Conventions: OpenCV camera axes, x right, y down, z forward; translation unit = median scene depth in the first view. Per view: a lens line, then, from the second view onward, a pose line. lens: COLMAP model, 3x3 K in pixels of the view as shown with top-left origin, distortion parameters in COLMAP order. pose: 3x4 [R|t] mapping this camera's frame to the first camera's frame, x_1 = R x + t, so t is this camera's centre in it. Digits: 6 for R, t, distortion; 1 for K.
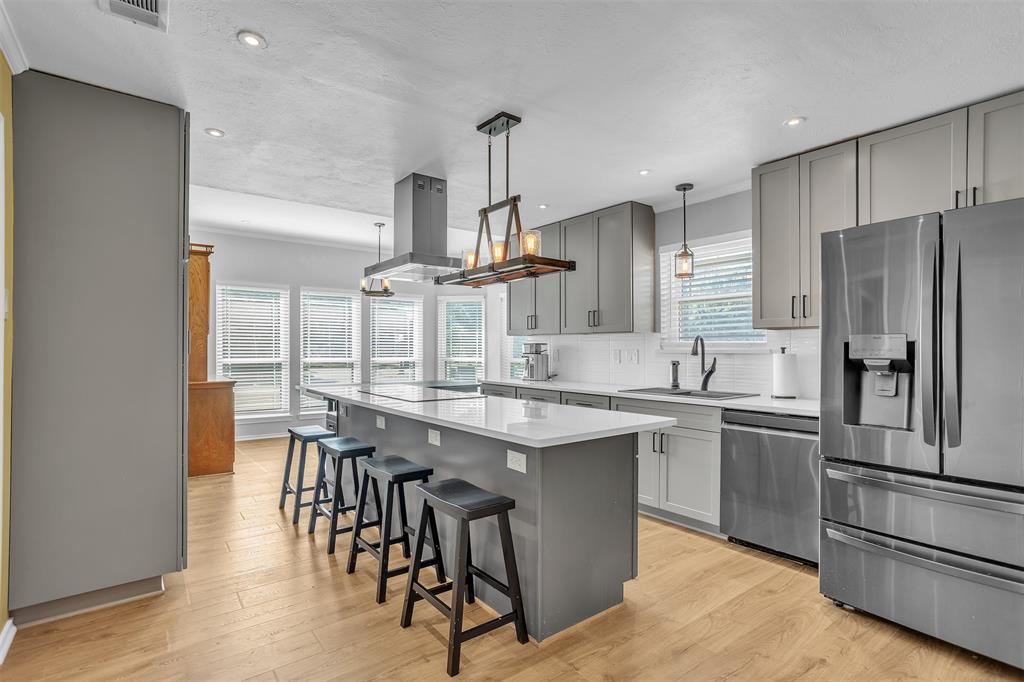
lens RADIAL K [[502.9, 0, 512.4], [0, 502.9, 352.7], [0, 0, 1]] dist [-0.048118, 0.028492]
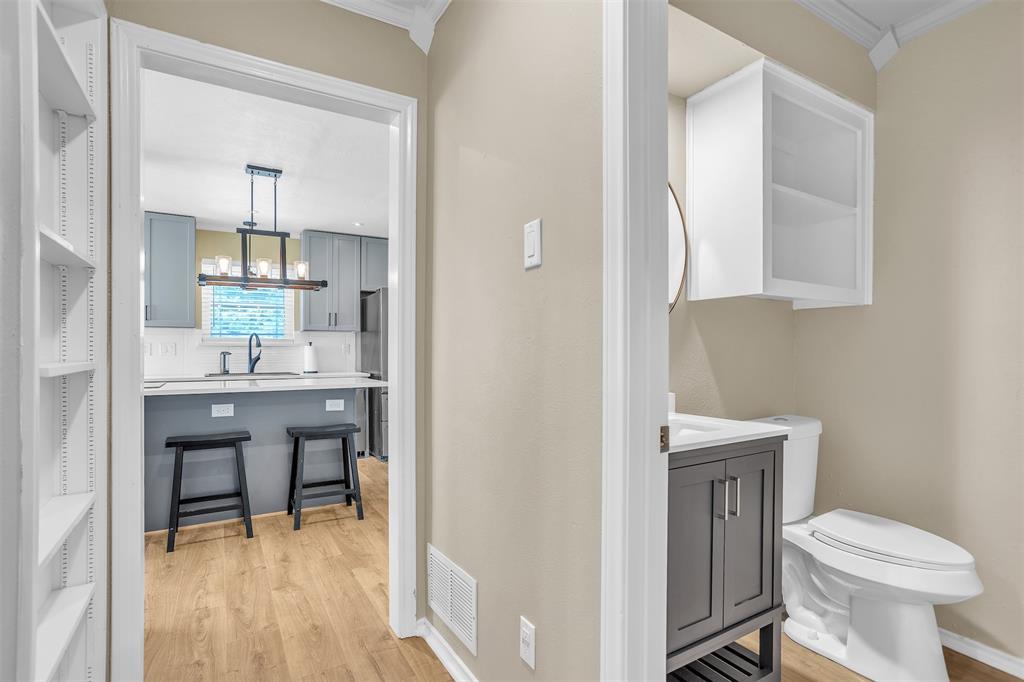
lens RADIAL K [[502.9, 0, 512.4], [0, 502.9, 352.7], [0, 0, 1]] dist [-0.048118, 0.028492]
pose [[0.124991, -0.002892, 0.992154, -0.908264], [0.010140, 0.999947, 0.001637, 0.025945], [-0.992106, 0.009856, 0.125014, 0.116021]]
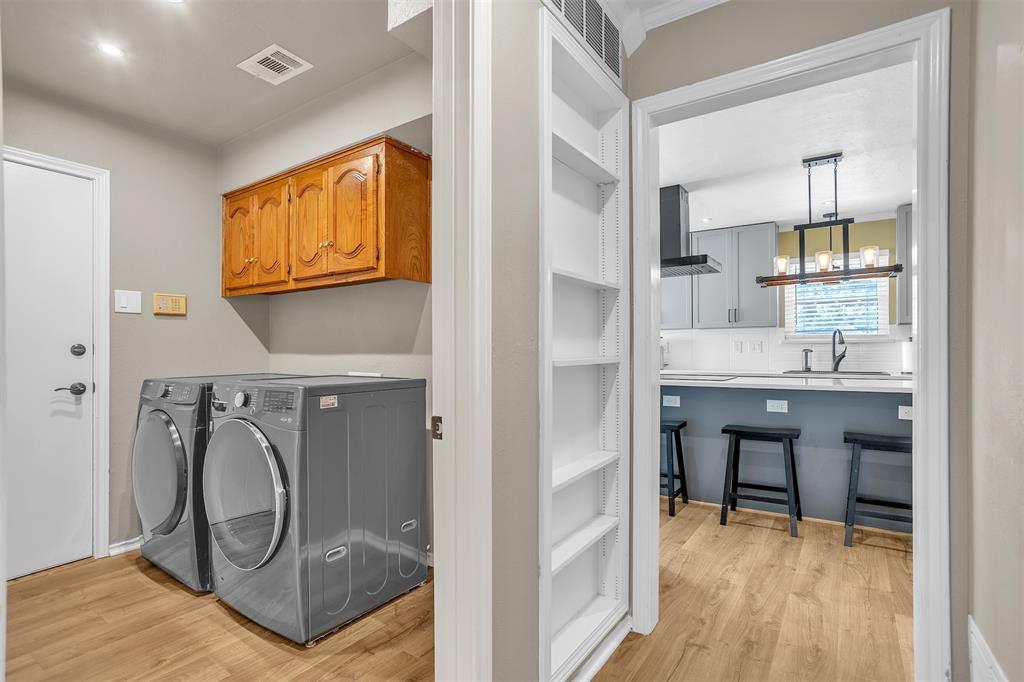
lens RADIAL K [[501.3, 0, 501.5], [0, 501.3, 347.1], [0, 0, 1]] dist [-0.049016, 0.027815]
pose [[0.957670, -0.002389, 0.287857, -0.844471], [0.006882, 0.999870, -0.014596, 0.026306], [-0.287785, 0.015959, 0.957562, 0.014990]]
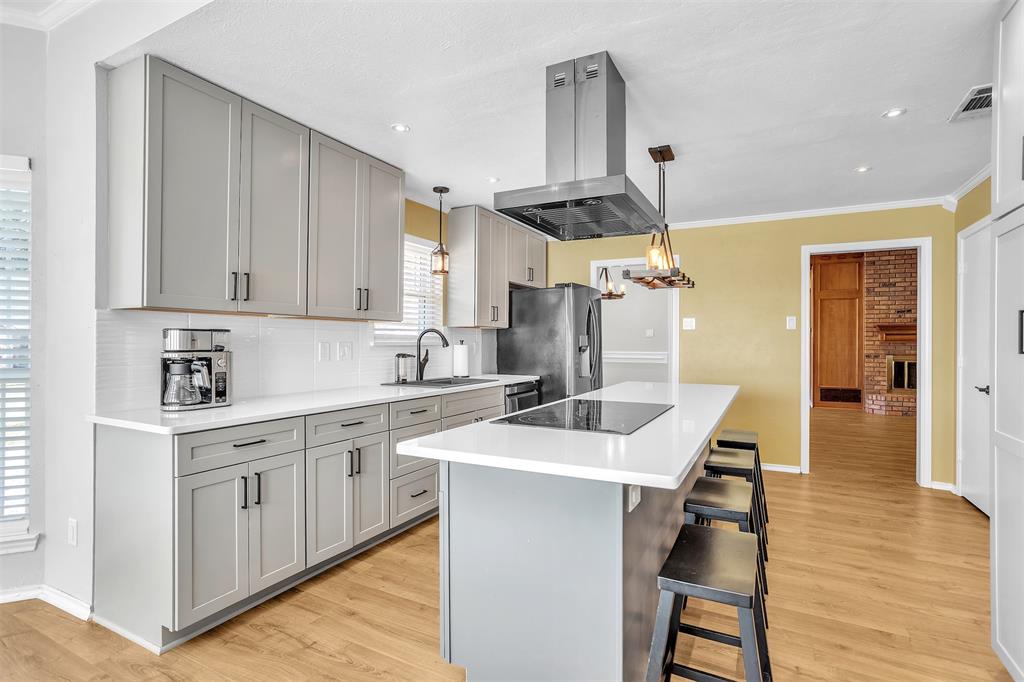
lens RADIAL K [[498.7, 0, 509.5], [0, 498.7, 340.7], [0, 0, 1]] dist [-0.035000, 0.024365]
pose [[-0.408524, -0.005222, 0.912733, -0.689662], [0.000569, 0.999982, 0.005976, -0.014811], [-0.912748, 0.002960, -0.408513, 1.293794]]
